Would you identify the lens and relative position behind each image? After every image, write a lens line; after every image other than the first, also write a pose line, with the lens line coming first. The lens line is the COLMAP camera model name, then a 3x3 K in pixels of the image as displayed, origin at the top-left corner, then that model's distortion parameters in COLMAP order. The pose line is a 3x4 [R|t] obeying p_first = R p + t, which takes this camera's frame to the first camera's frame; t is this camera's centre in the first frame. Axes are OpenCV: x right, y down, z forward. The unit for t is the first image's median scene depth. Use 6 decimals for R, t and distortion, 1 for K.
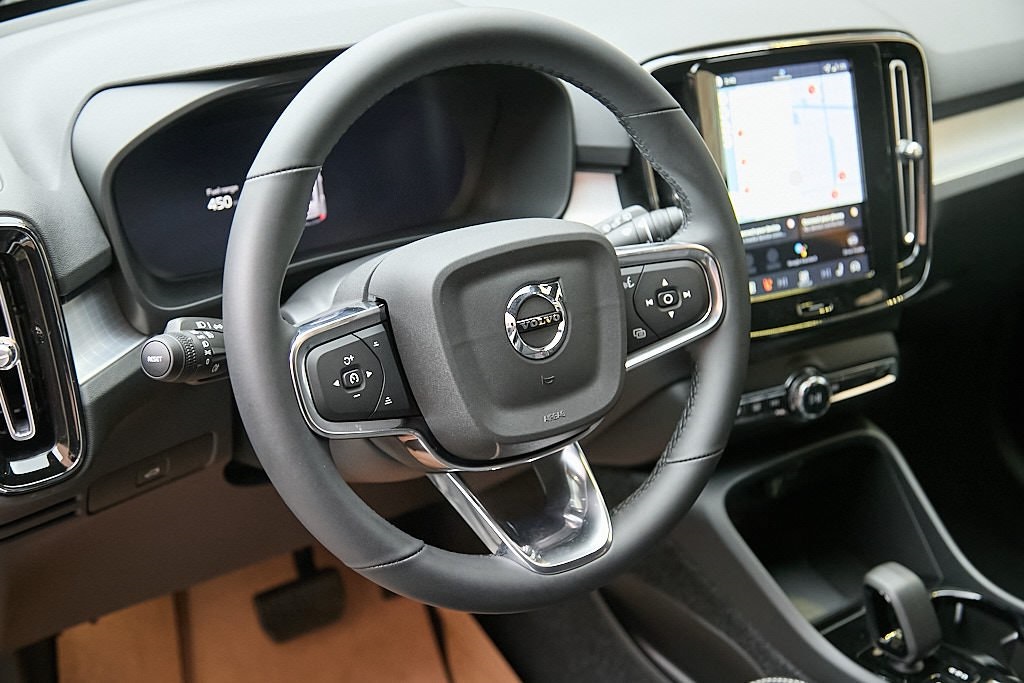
lens RADIAL K [[1348.6, 0, 511.1], [0, 1348.6, 351.7], [0, 0, 1]] dist [-0.047055, 0.000000]
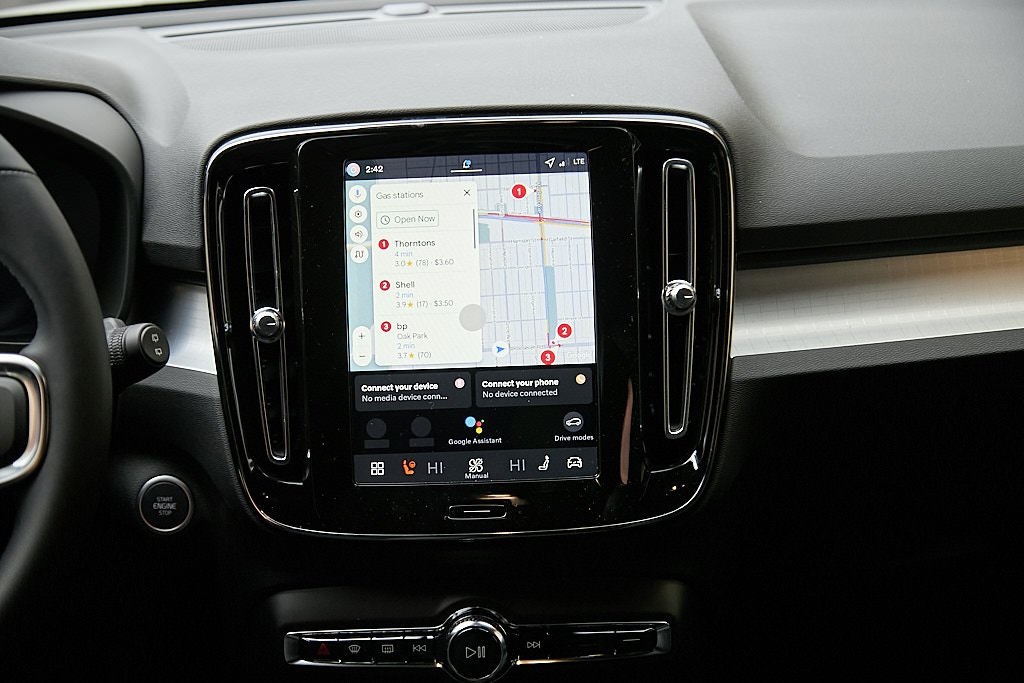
lens RADIAL K [[1952.0, 0, 514.0], [0, 1952.0, 345.0], [0, 0, 1]] dist [-0.106268, 0.000000]
pose [[0.882792, 0.085063, -0.461999, 0.679244], [-0.157950, 0.979958, -0.121383, 0.000272], [0.442414, 0.180129, 0.878535, 0.148697]]
